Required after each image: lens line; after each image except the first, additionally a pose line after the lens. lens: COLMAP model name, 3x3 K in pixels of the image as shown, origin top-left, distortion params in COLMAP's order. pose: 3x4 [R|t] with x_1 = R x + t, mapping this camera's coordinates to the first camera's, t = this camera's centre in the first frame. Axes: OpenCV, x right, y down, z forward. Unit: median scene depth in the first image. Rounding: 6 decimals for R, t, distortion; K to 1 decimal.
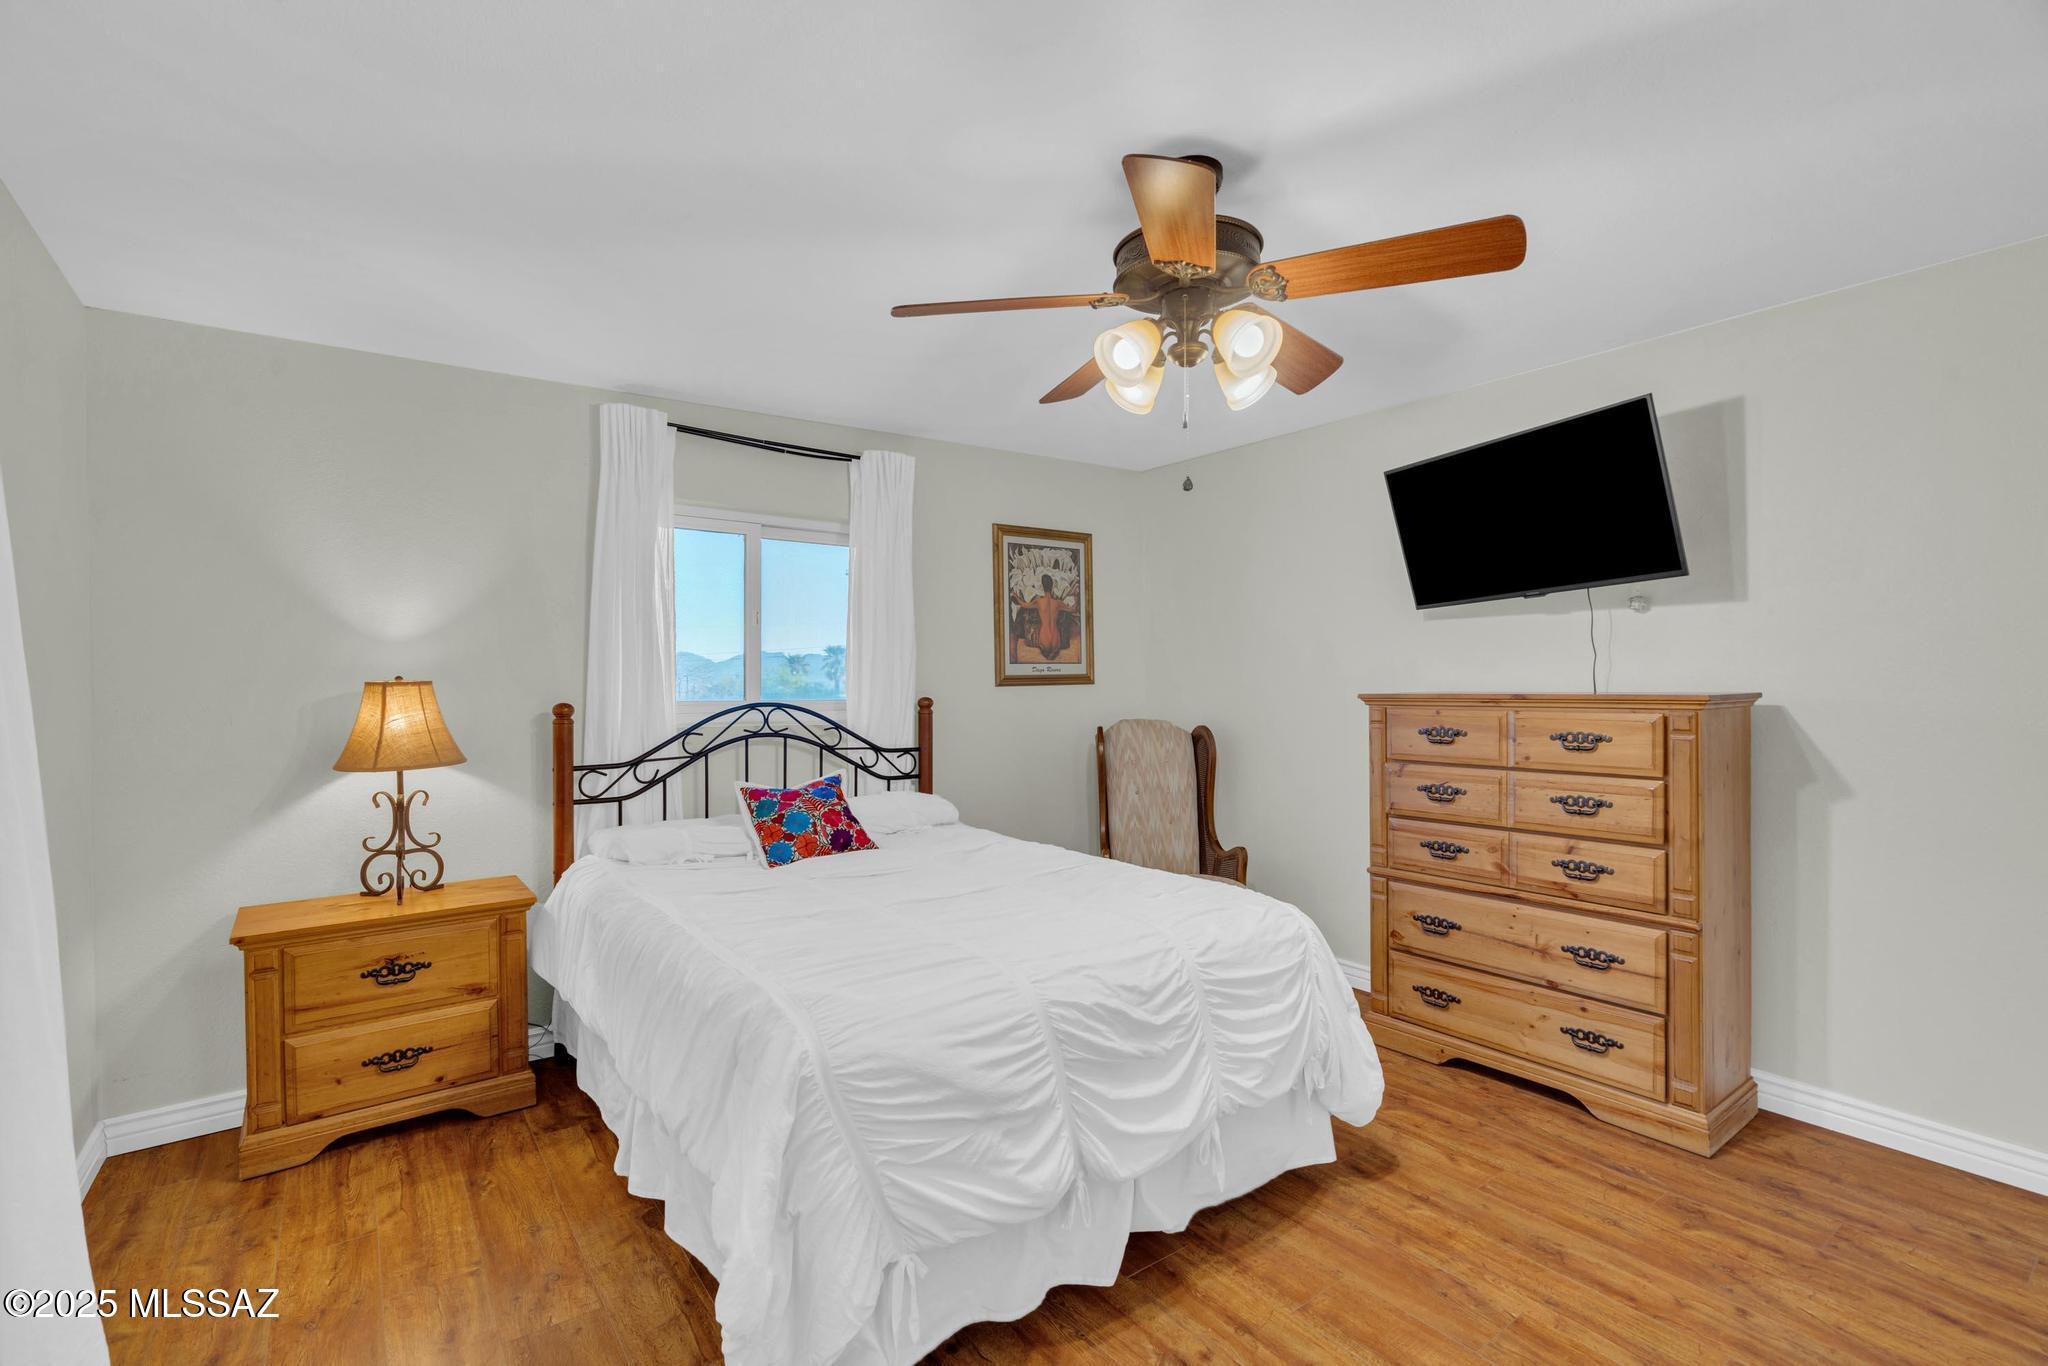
lens RADIAL K [[926.4, 0, 1019.8], [0, 926.4, 685.4], [0, 0, 1]] dist [-0.009808, -0.001151]
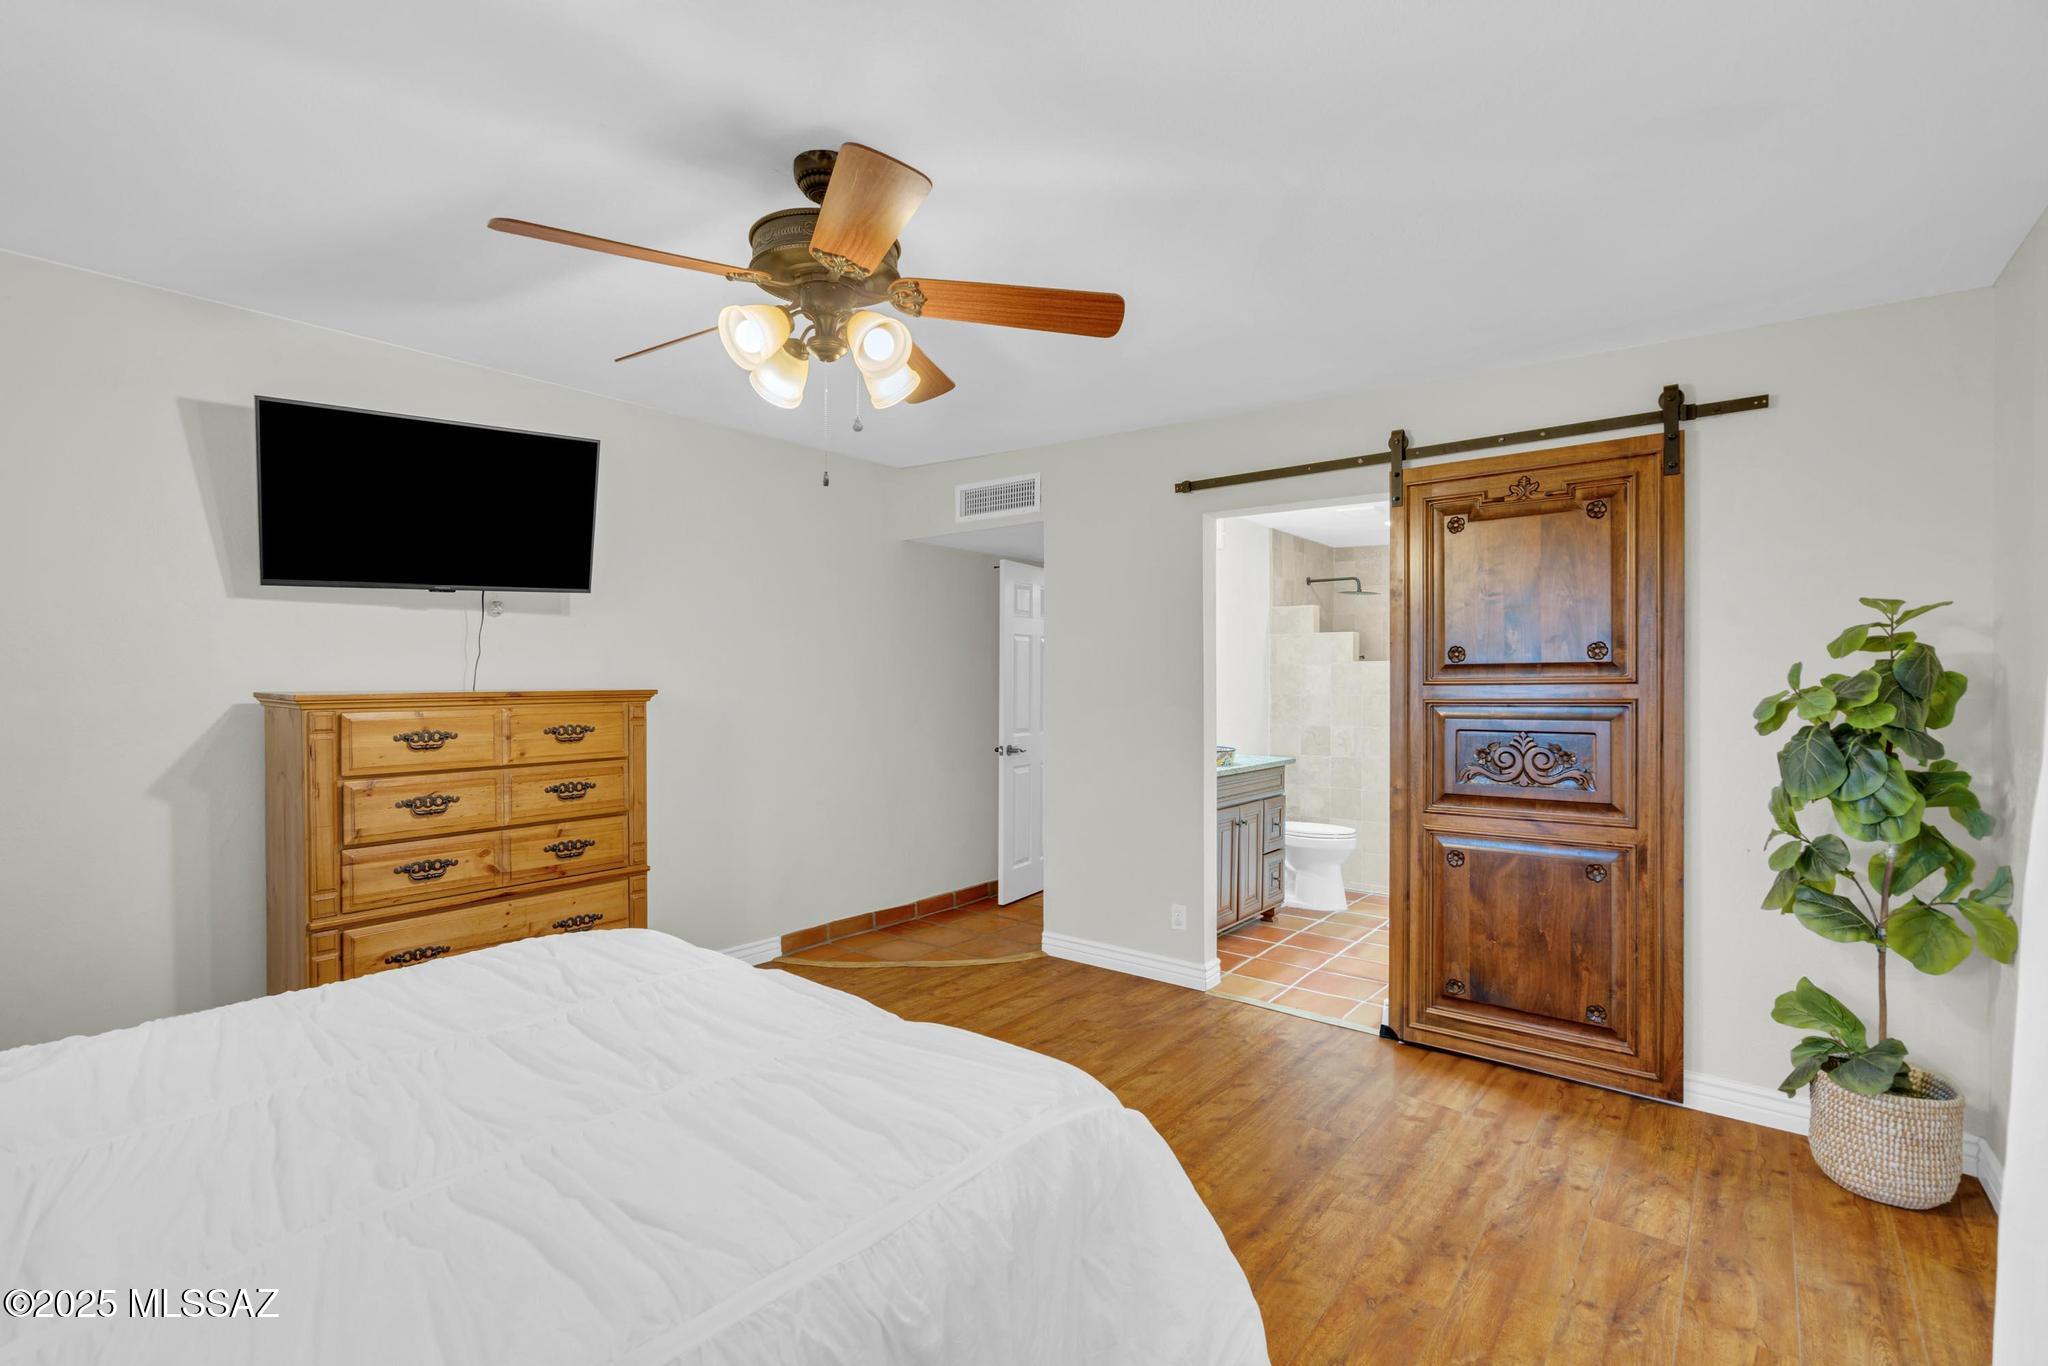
lens RADIAL K [[926.4, 0, 1014.2], [0, 926.4, 676.7], [0, 0, 1]] dist [-0.009808, -0.001151]
pose [[-0.260489, 0.006241, 0.965457, -0.573897], [0.005949, 0.999971, -0.004859, 0.001217], [-0.965459, 0.004478, -0.260518, 0.728472]]
